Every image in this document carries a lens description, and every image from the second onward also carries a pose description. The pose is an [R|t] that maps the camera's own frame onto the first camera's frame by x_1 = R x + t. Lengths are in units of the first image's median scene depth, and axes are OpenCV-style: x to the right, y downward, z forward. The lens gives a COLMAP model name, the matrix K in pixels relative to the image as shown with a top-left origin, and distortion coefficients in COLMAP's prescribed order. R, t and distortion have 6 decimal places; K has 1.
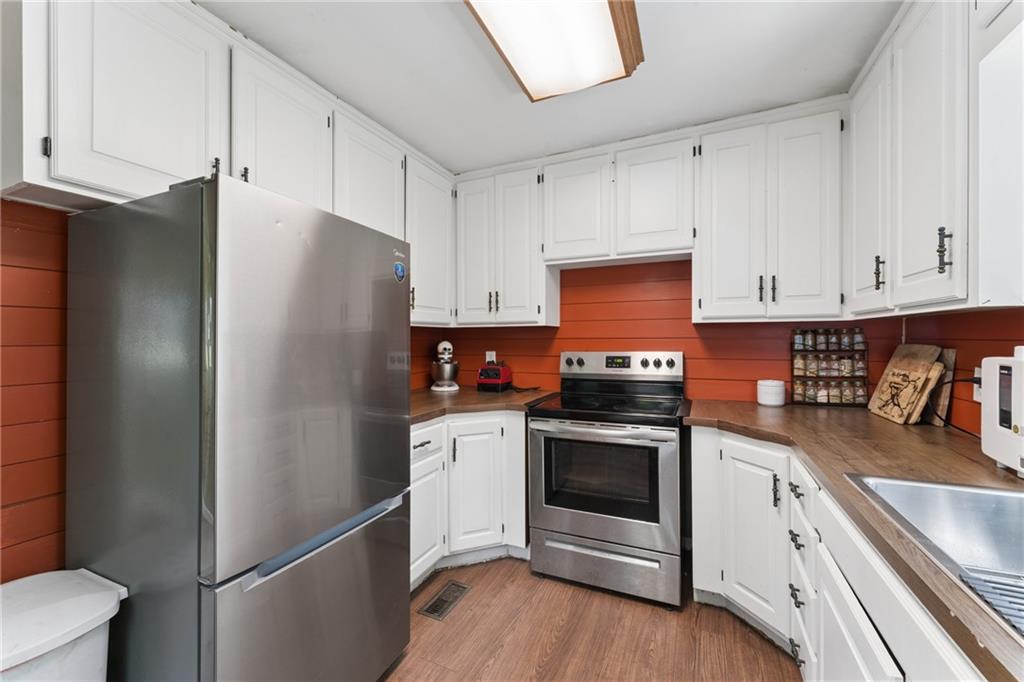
lens RADIAL K [[413.8, 0, 511.6], [0, 413.8, 341.1], [0, 0, 1]] dist [0.000262, 0.000011]
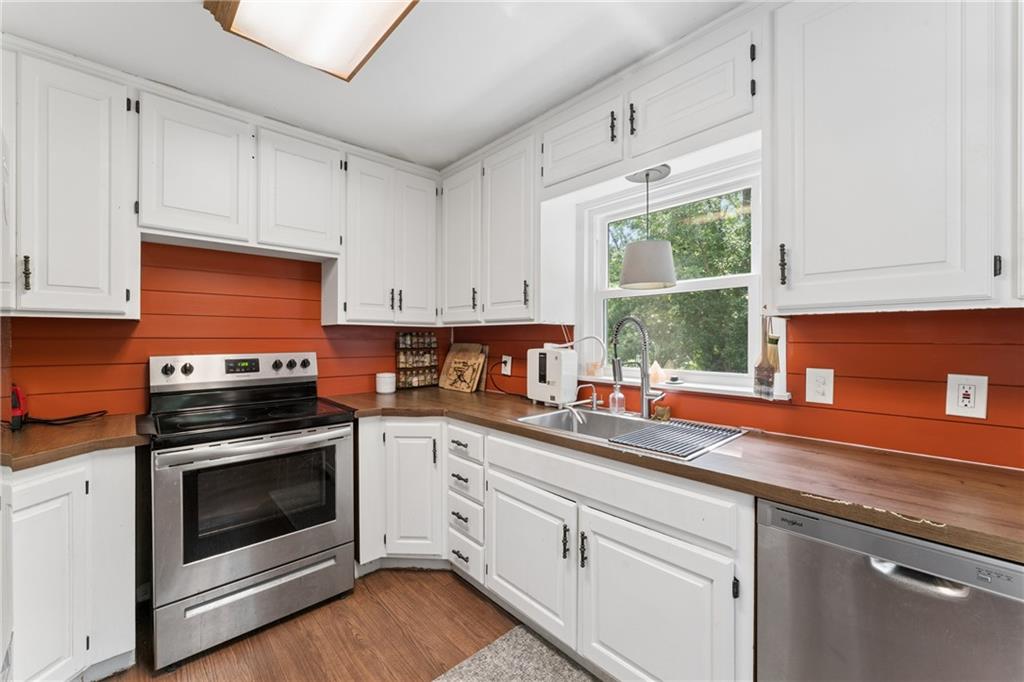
lens RADIAL K [[413.8, 0, 516.5], [0, 413.8, 338.6], [0, 0, 1]] dist [0.000262, 0.000011]
pose [[0.373192, 0.005763, 0.927736, -0.389882], [0.001674, 0.999975, -0.006885, 0.000965], [-0.927752, 0.004123, 0.373173, 0.180985]]
